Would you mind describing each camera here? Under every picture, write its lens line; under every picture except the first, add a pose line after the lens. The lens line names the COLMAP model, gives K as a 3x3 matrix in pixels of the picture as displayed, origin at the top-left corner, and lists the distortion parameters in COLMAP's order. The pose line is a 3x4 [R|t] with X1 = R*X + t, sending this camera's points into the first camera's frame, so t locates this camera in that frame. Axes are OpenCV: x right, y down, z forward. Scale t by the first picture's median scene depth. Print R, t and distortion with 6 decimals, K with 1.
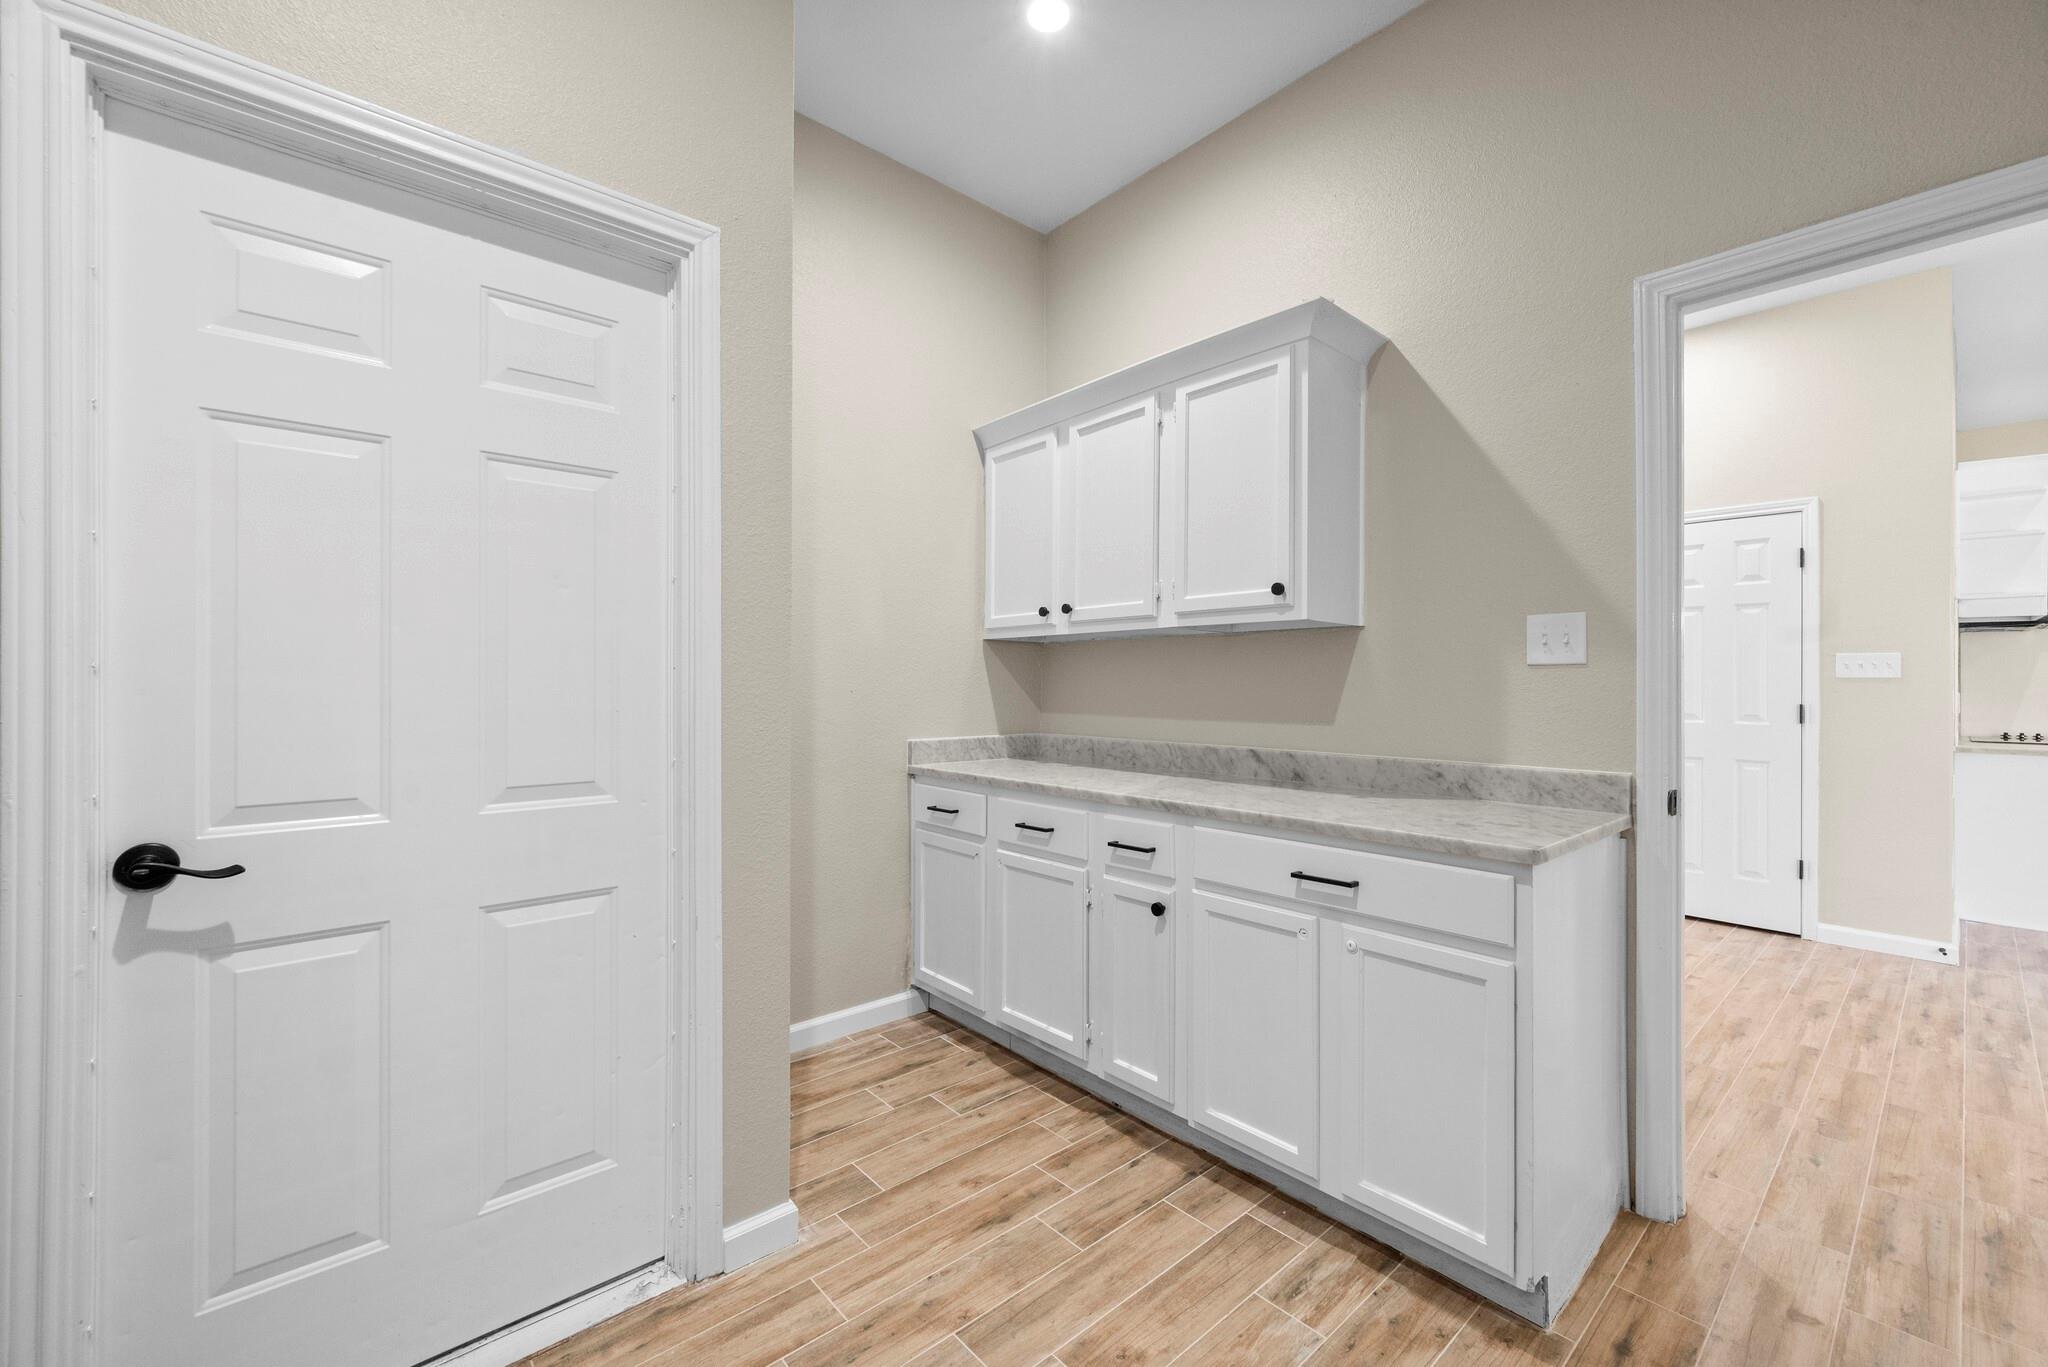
lens RADIAL K [[814.3, 0, 1028.4], [0, 814.3, 684.1], [0, 0, 1]] dist [0.003043, -0.000049]
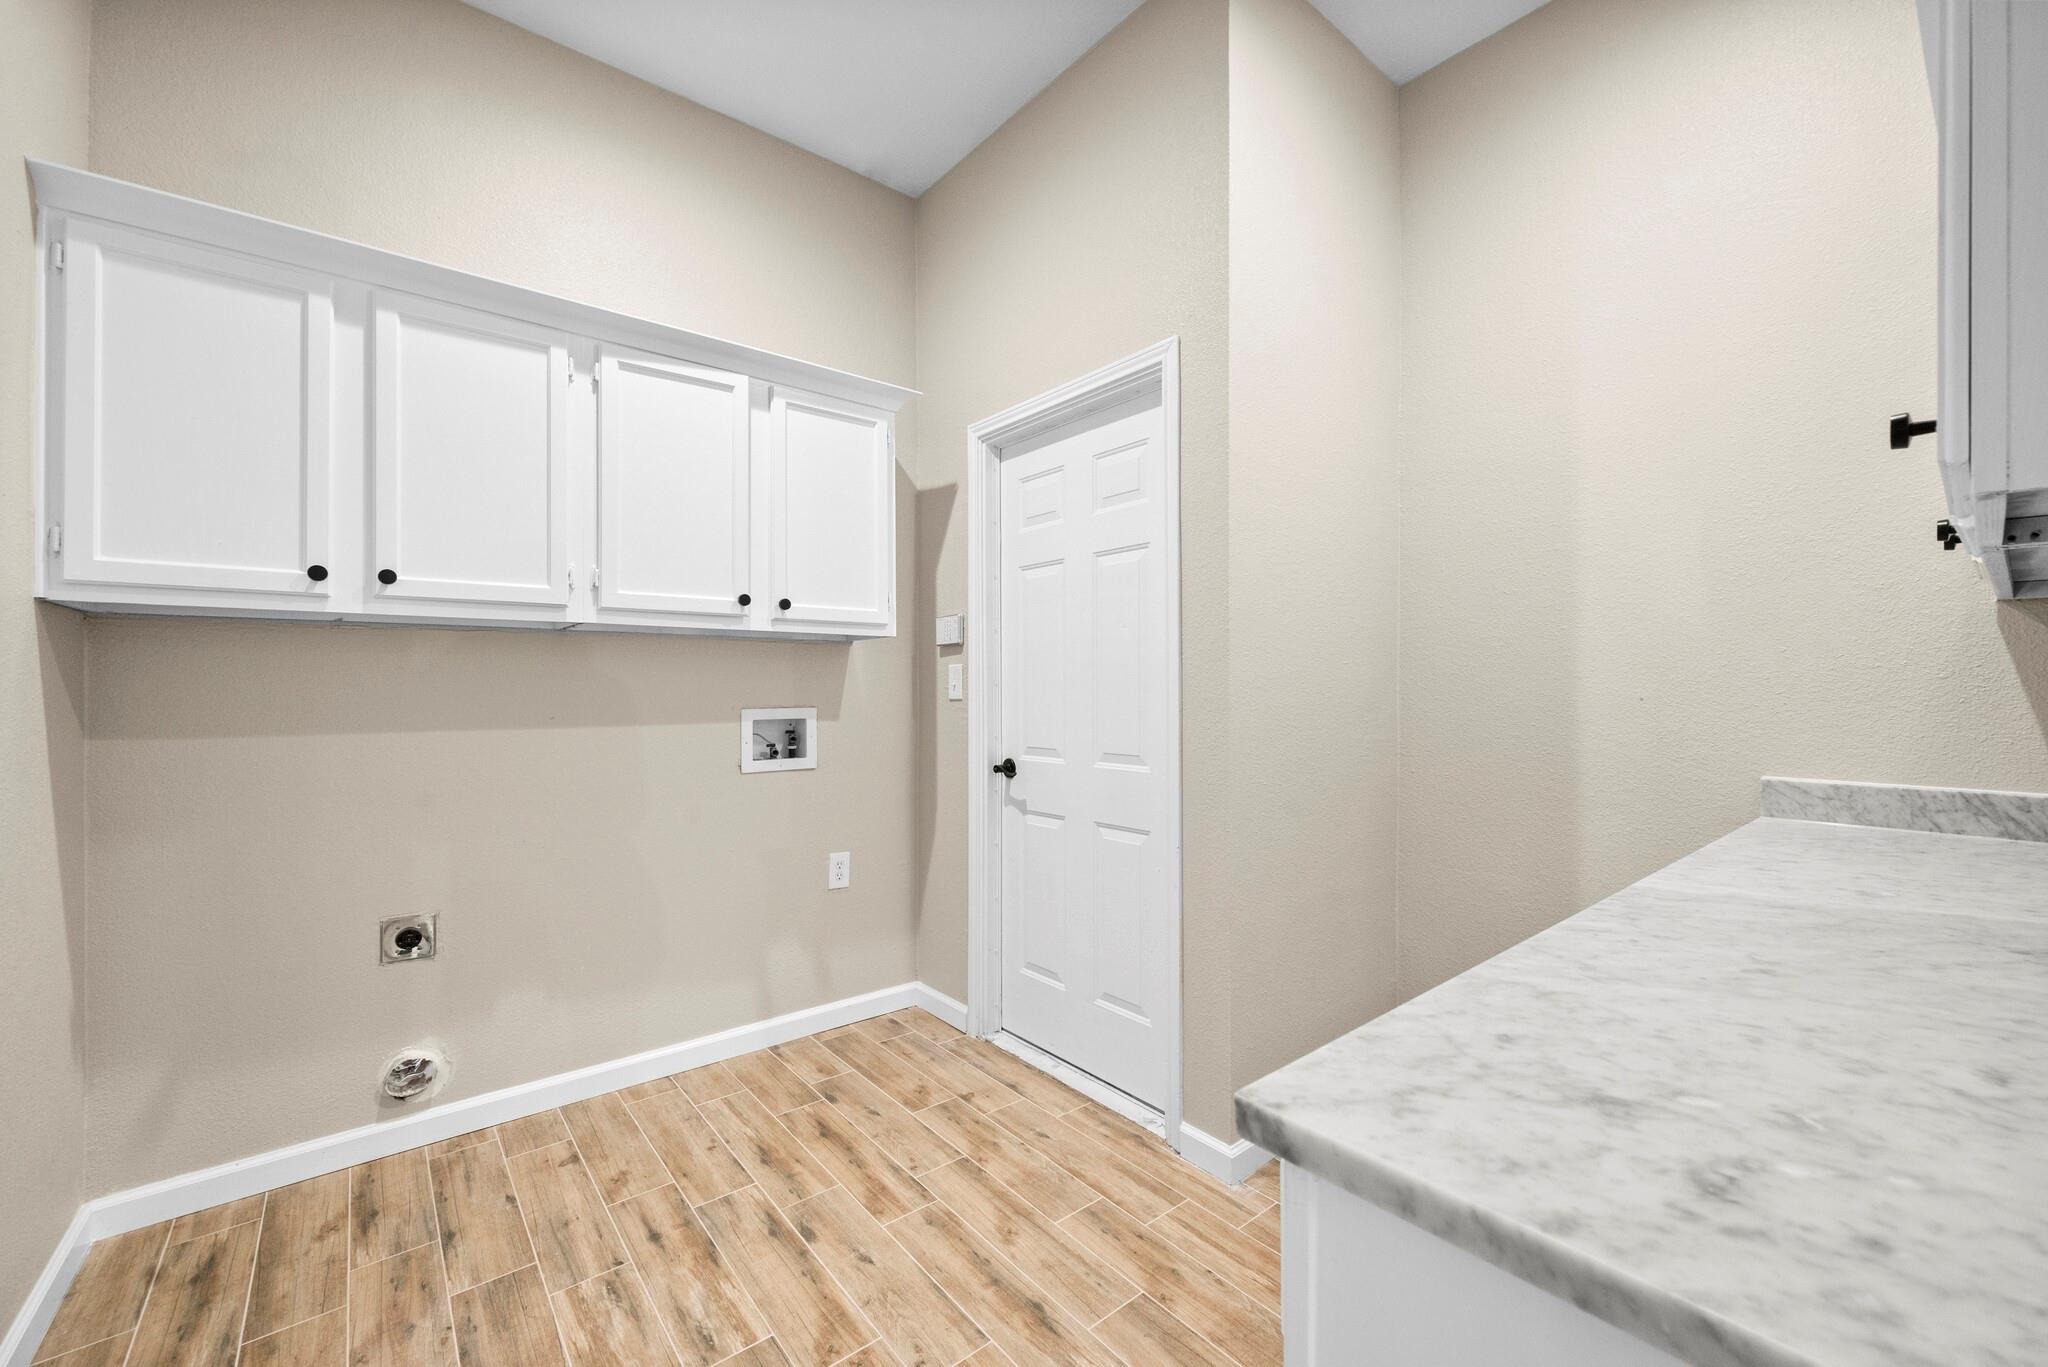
lens RADIAL K [[814.3, 0, 1029.4], [0, 814.3, 688.3], [0, 0, 1]] dist [0.003043, -0.000049]
pose [[-0.022142, -0.006536, -0.999733, 0.958972], [-0.000596, 0.999979, -0.006525, 0.007112], [0.999755, 0.000451, -0.022145, 0.844298]]
